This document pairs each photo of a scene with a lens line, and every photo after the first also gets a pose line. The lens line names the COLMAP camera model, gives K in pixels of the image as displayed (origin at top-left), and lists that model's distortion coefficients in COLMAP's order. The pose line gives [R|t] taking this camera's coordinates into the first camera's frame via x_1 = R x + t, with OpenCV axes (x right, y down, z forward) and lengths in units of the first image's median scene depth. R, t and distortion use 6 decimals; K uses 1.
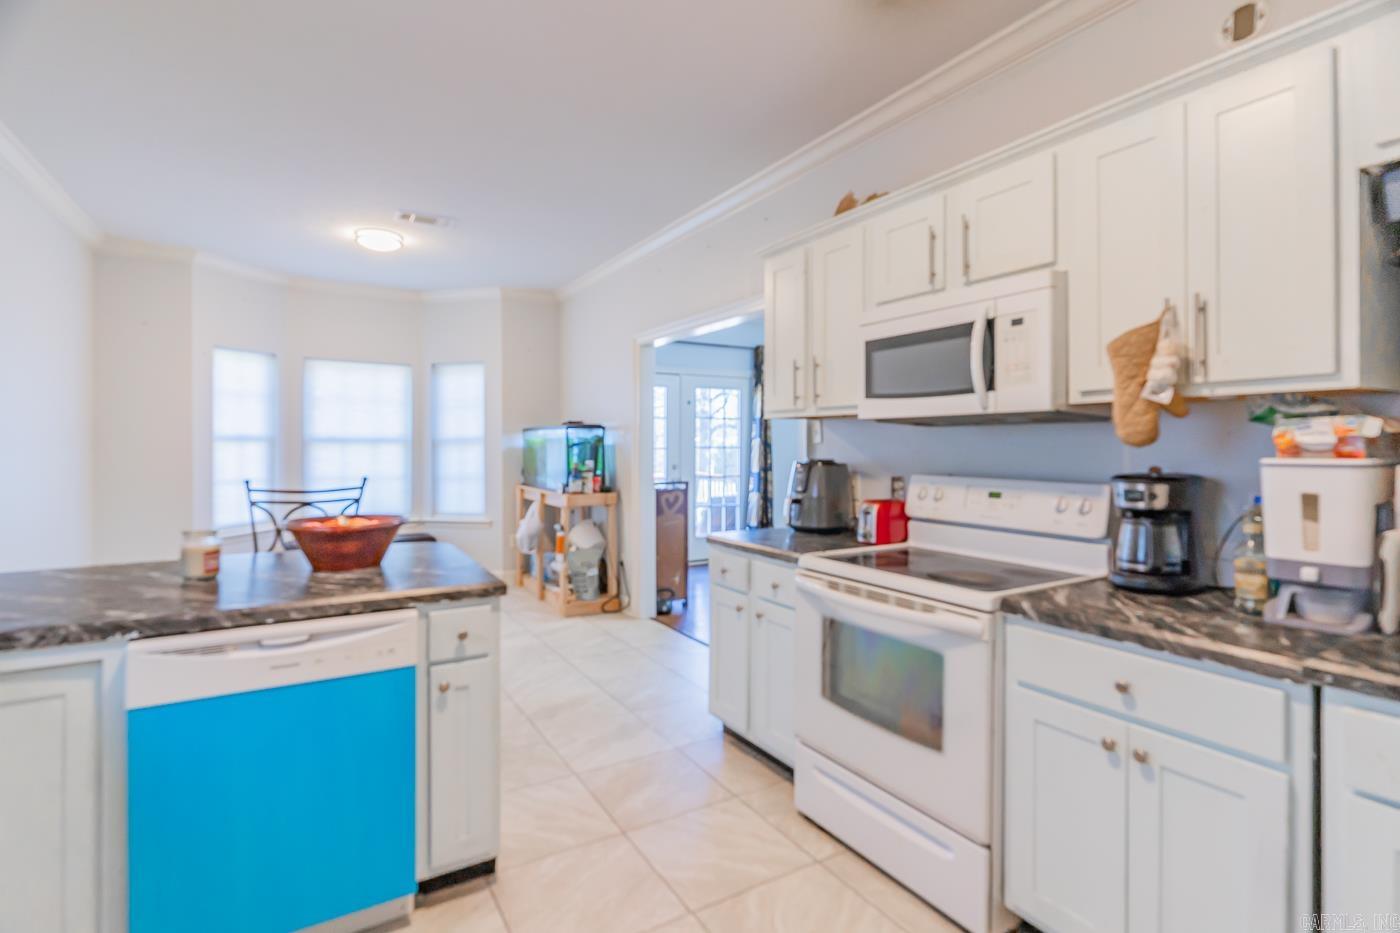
lens RADIAL K [[680.7, 0, 699.7], [0, 680.7, 453.4], [0, 0, 1]] dist [0.000614, 0.000043]
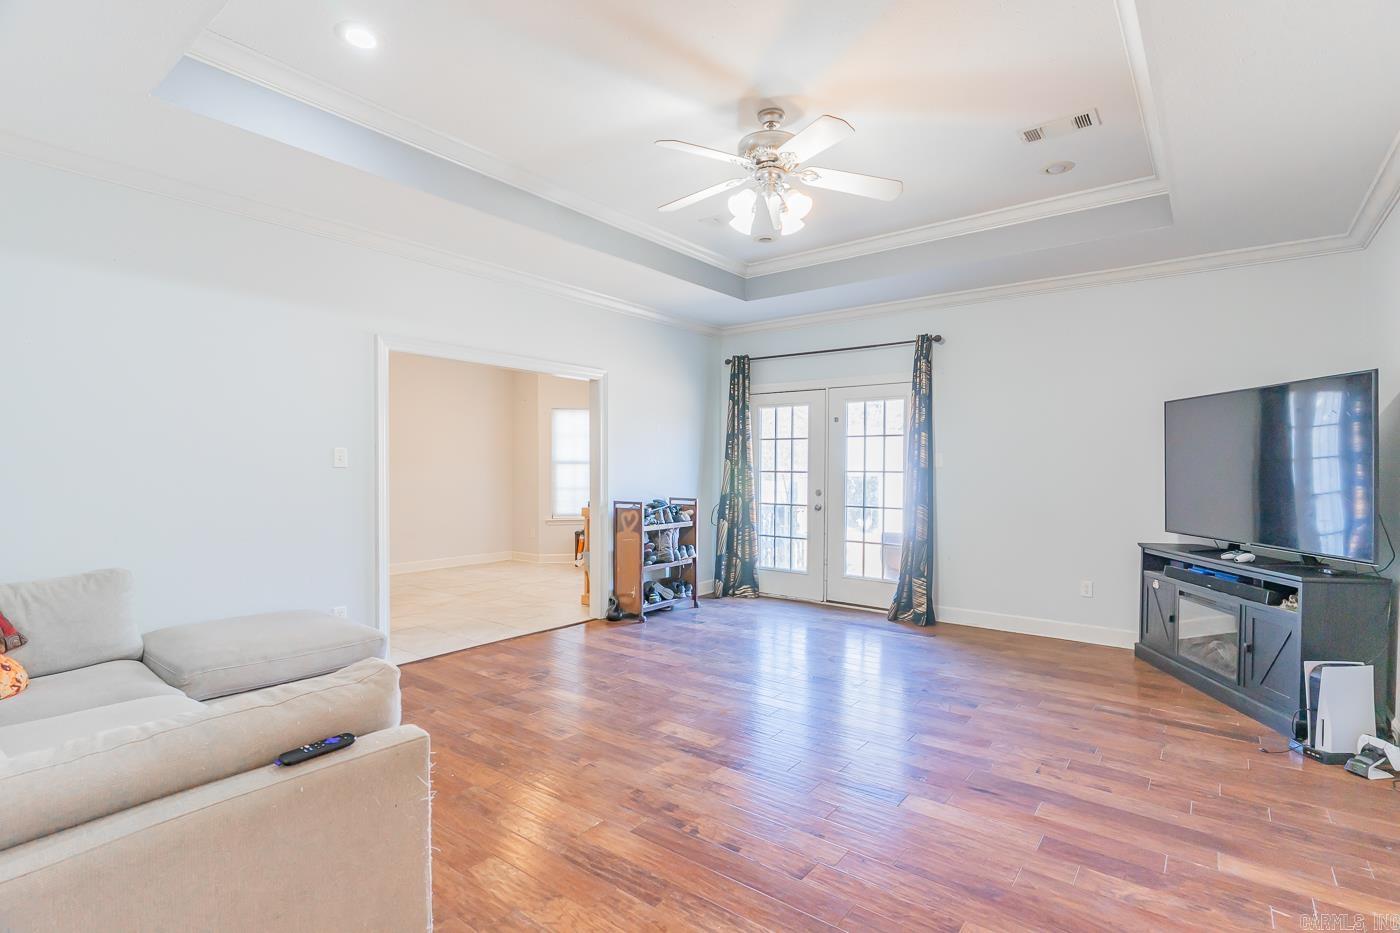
lens RADIAL K [[680.7, 0, 698.5], [0, 680.7, 466.8], [0, 0, 1]] dist [0.000614, 0.000043]
pose [[0.357402, 0.005518, -0.933934, 0.974553], [-0.015851, 0.999874, -0.000158, -0.015391], [0.933816, 0.014861, 0.357445, 0.684892]]
